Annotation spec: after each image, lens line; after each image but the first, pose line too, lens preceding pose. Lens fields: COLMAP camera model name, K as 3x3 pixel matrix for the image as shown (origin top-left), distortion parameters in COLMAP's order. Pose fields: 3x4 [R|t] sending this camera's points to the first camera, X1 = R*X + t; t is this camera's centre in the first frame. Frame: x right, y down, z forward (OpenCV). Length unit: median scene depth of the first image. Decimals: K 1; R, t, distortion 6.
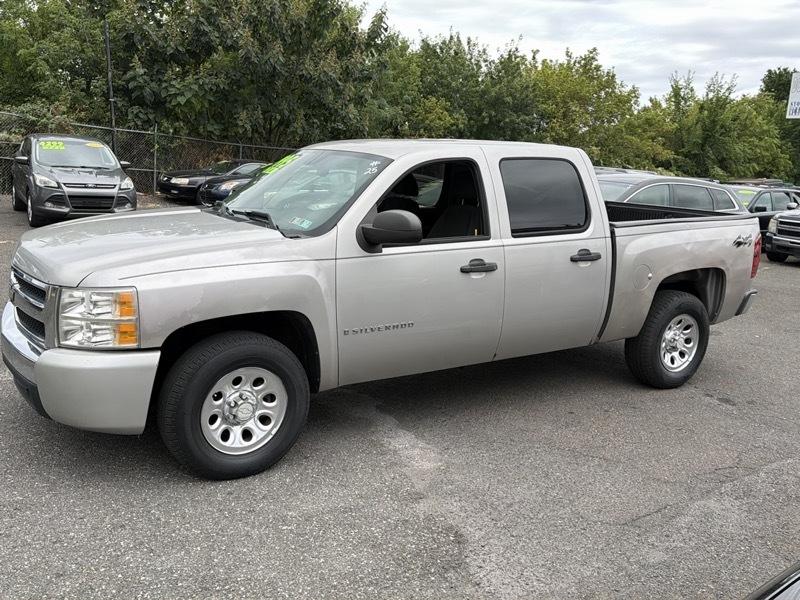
lens RADIAL K [[699.5, 0, 399.5], [0, 699.5, 305.0], [0, 0, 1]] dist [0.153908, -0.293105]
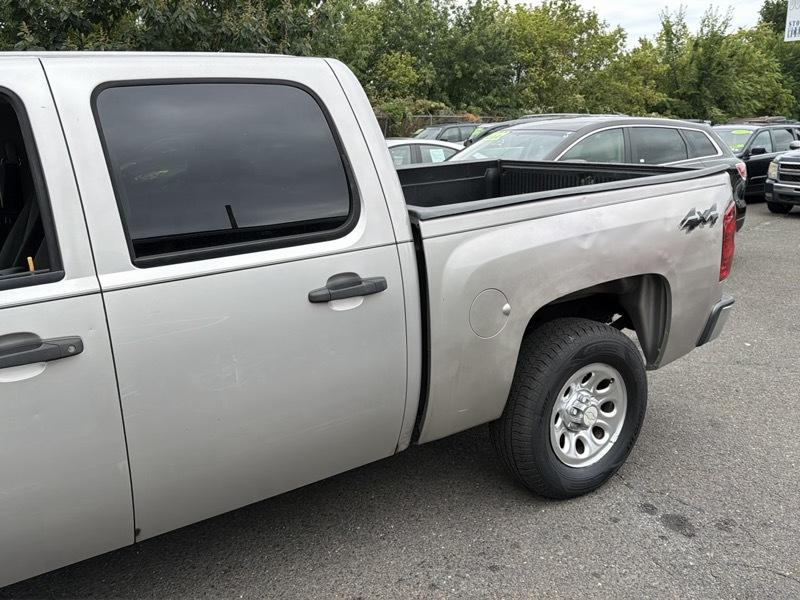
lens RADIAL K [[699.7, 0, 400.0], [0, 699.7, 300.0], [0, 0, 1]] dist [0.134921, -0.213468]
pose [[0.997680, -0.066883, -0.012715, 0.261746], [0.067340, 0.996937, 0.039767, -0.066642], [0.010016, -0.040531, 0.999128, 0.459033]]
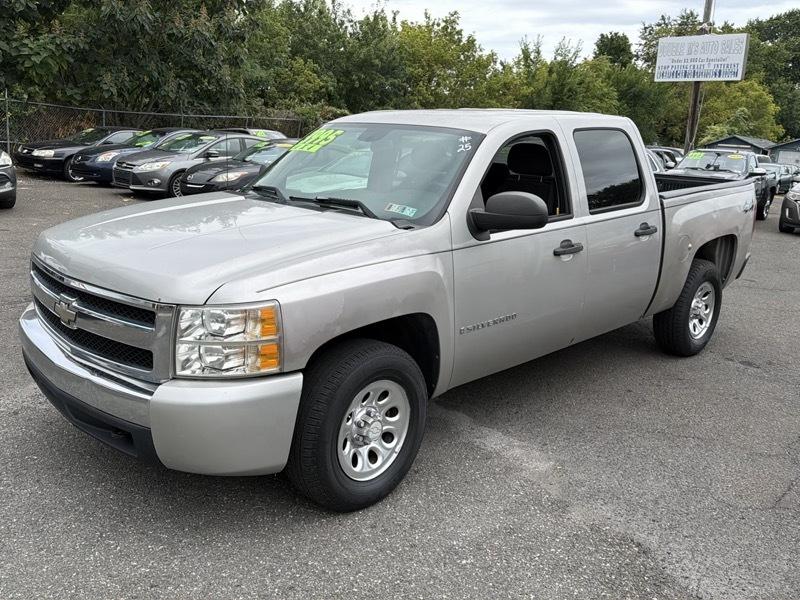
lens RADIAL K [[699.5, 0, 399.5], [0, 699.5, 305.0], [0, 0, 1]] dist [0.153908, -0.293105]
pose [[0.976947, -0.064667, 0.203450, -0.233147], [0.054610, 0.997010, 0.054674, -0.033103], [-0.206377, -0.042304, 0.977558, 0.097594]]
